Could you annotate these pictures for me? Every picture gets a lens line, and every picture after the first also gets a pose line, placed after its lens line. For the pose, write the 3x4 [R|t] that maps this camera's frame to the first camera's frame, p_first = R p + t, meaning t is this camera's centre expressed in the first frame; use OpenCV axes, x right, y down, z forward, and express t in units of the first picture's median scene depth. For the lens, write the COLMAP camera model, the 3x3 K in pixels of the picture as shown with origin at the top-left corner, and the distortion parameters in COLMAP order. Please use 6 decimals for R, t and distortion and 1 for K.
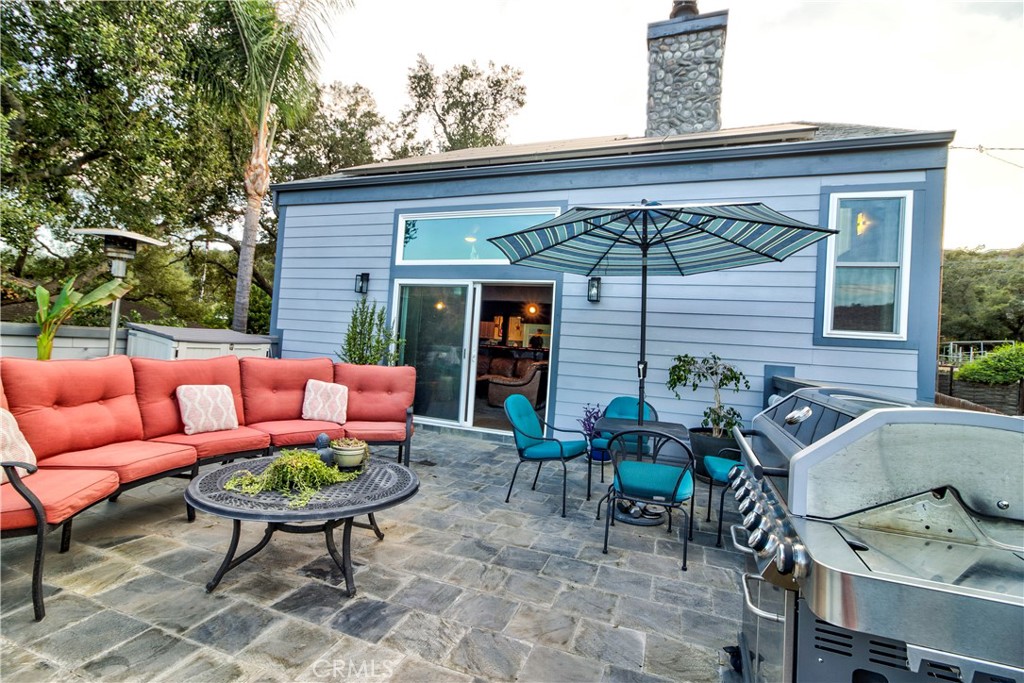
lens RADIAL K [[476.5, 0, 502.9], [0, 476.5, 334.2], [0, 0, 1]] dist [-0.014564, 0.010563]
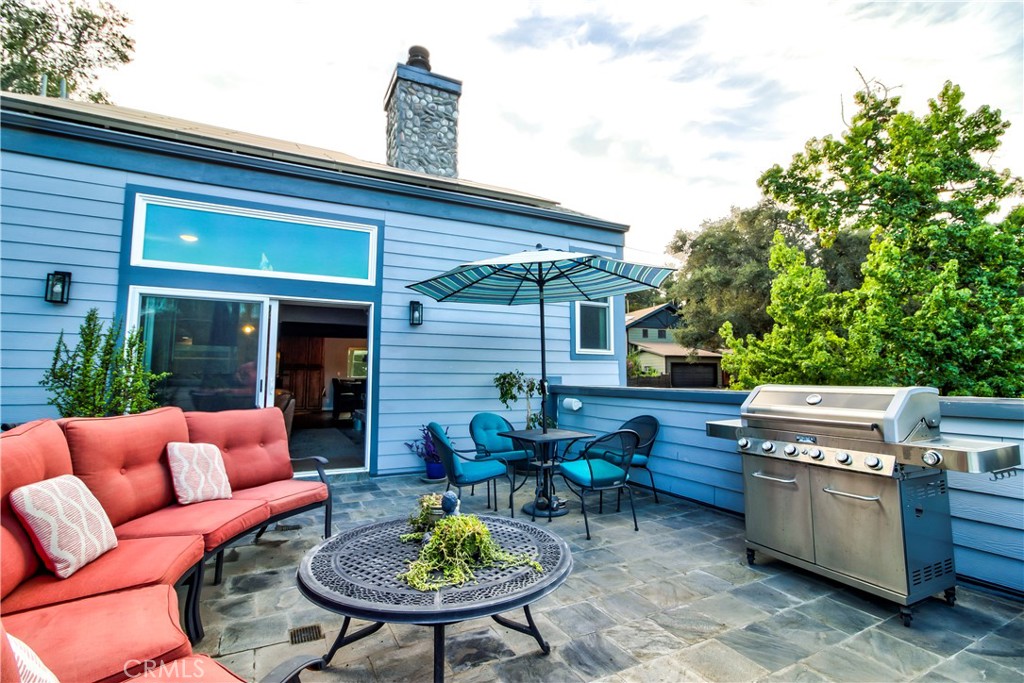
lens RADIAL K [[476.5, 0, 502.9], [0, 476.5, 334.2], [0, 0, 1]] dist [-0.014564, 0.010563]
pose [[0.677367, 0.001265, 0.735644, -0.363582], [0.023663, 0.999444, -0.023507, -0.016605], [-0.735265, 0.033331, 0.676960, 0.143051]]
